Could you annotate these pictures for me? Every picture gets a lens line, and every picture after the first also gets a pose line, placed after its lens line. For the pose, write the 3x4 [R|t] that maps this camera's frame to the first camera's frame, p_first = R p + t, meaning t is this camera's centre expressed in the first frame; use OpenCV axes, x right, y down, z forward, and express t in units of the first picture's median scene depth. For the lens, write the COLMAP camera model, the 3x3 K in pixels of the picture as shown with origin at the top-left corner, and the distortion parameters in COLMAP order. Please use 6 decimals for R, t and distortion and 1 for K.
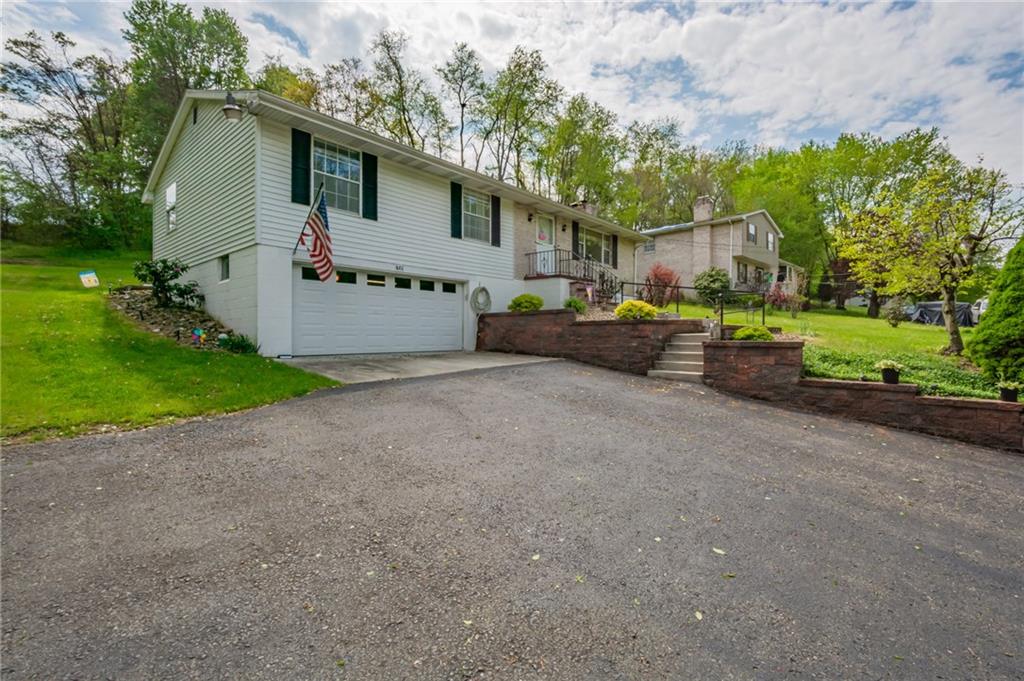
lens RADIAL K [[453.8, 0, 512.0], [0, 453.8, 340.5], [0, 0, 1]] dist [-0.000044, -0.000079]
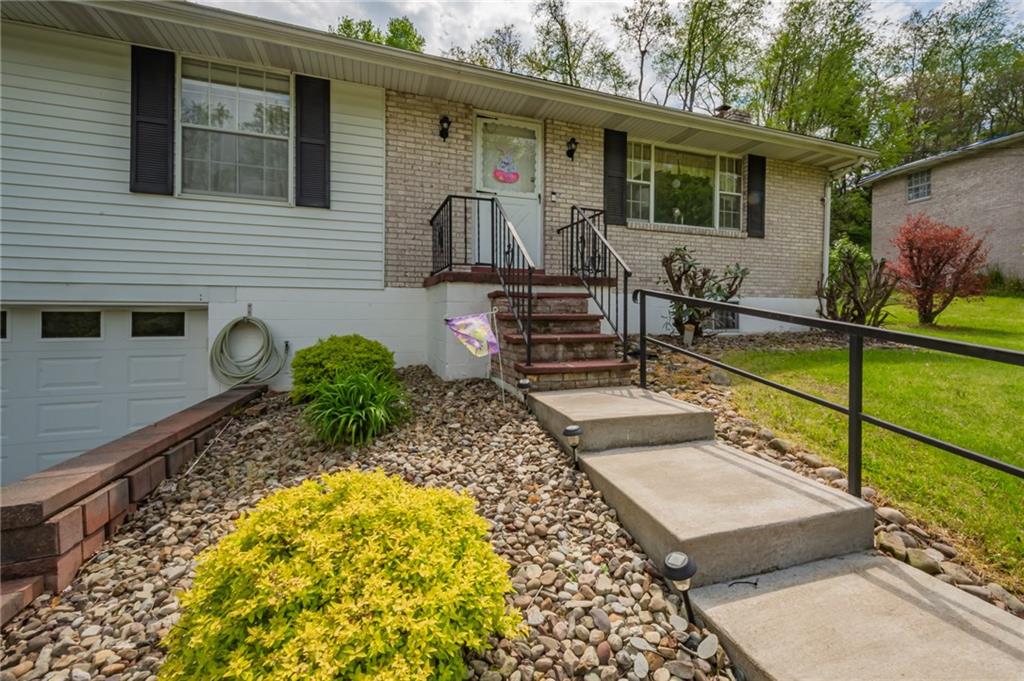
lens RADIAL K [[467.4, 0, 512.7], [0, 467.4, 327.8], [0, 0, 1]] dist [0.010734, 0.000036]
pose [[0.899283, -0.000223, -0.437367, 0.219176], [0.000978, 0.999998, 0.001502, -0.078820], [0.437366, -0.001779, 0.899282, 0.532364]]
